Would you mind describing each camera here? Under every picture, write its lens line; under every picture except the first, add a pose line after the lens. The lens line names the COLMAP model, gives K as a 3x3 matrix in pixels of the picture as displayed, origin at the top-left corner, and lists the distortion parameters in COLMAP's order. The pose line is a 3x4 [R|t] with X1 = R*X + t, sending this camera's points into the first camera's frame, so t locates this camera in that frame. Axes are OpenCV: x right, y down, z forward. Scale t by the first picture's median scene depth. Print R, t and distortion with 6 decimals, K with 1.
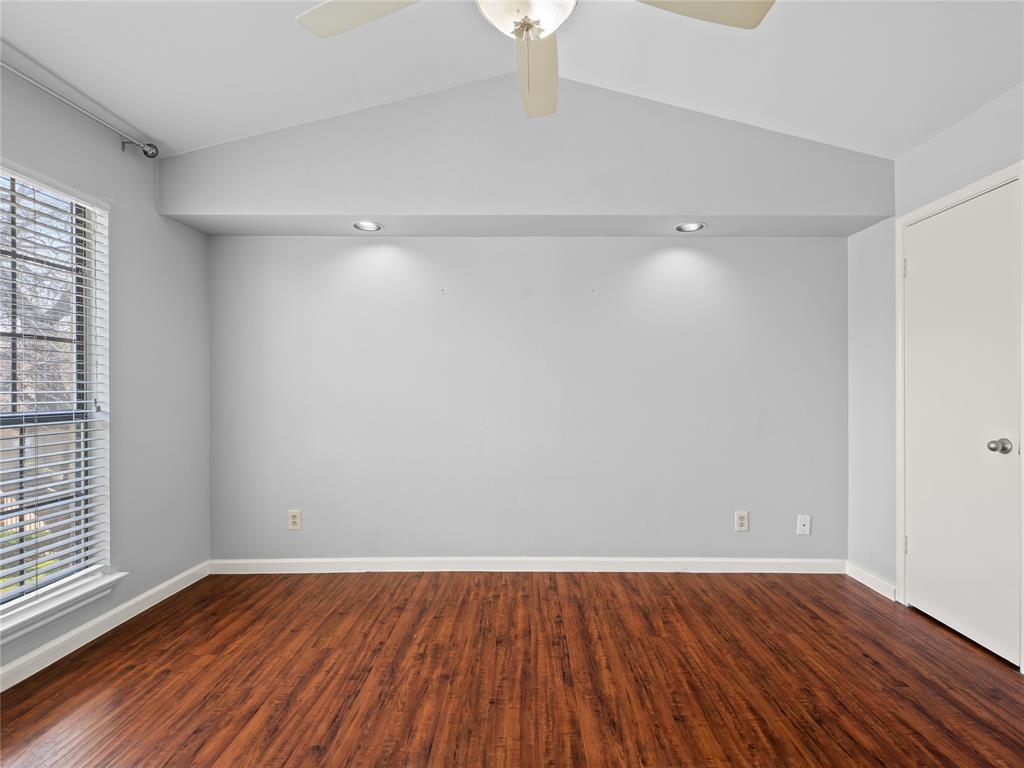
lens RADIAL K [[492.5, 0, 513.7], [0, 492.5, 390.3], [0, 0, 1]] dist [0.004099, -0.001183]
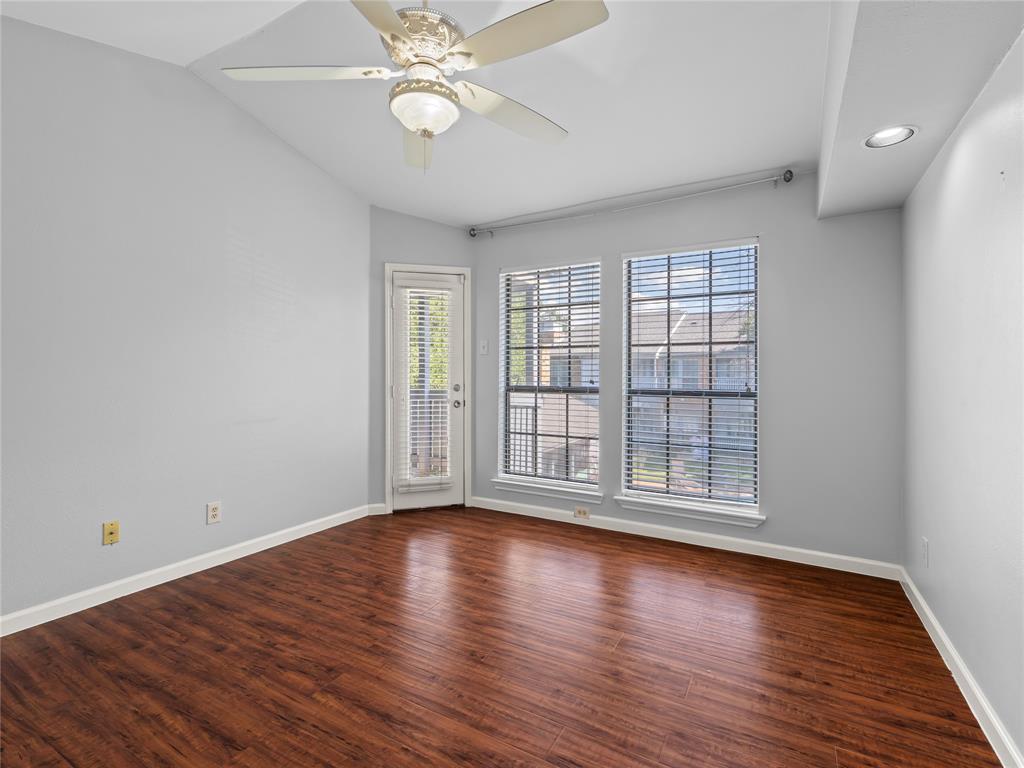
lens RADIAL K [[459.4, 0, 509.0], [0, 459.4, 373.4], [0, 0, 1]] dist [0.008075, -0.000300]
pose [[-0.467499, -0.006086, -0.883973, 0.623119], [-0.008132, 0.999964, -0.002584, -0.000111], [0.883956, 0.005980, -0.467531, 1.013917]]
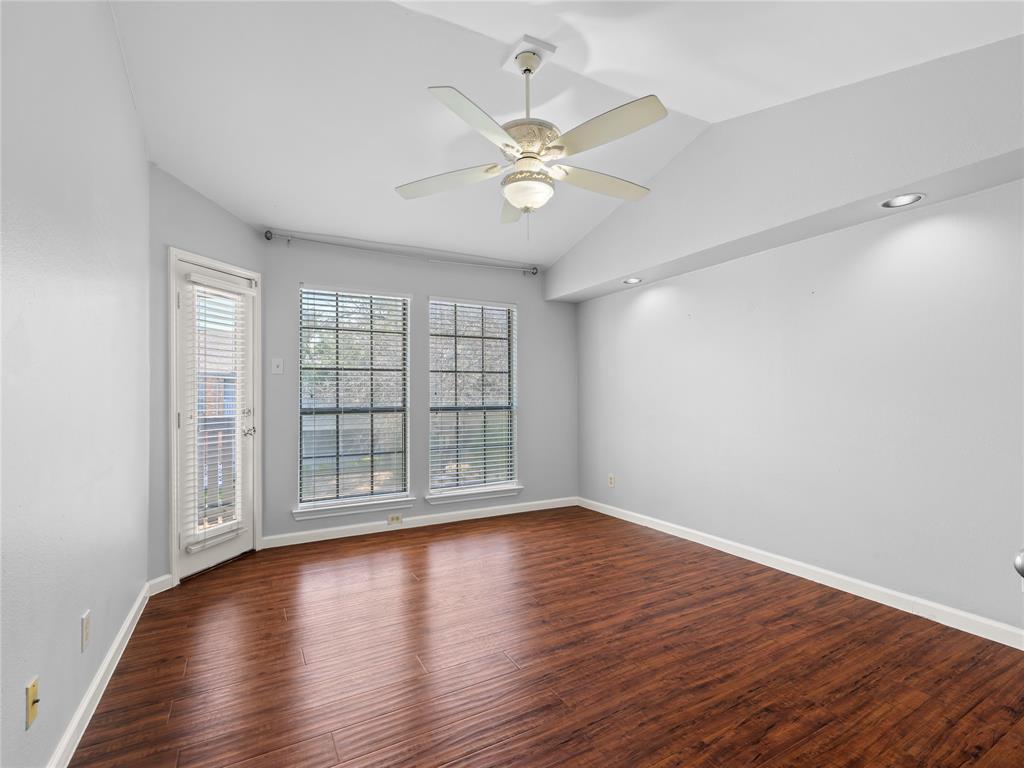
lens RADIAL K [[458.5, 0, 492.1], [0, 458.5, 393.1], [0, 0, 1]] dist [0.003489, -0.000237]
pose [[0.467295, -0.008997, -0.884056, 0.843027], [0.003390, 0.999959, -0.008384, 0.003507], [0.884095, 0.000921, 0.467306, 0.019220]]
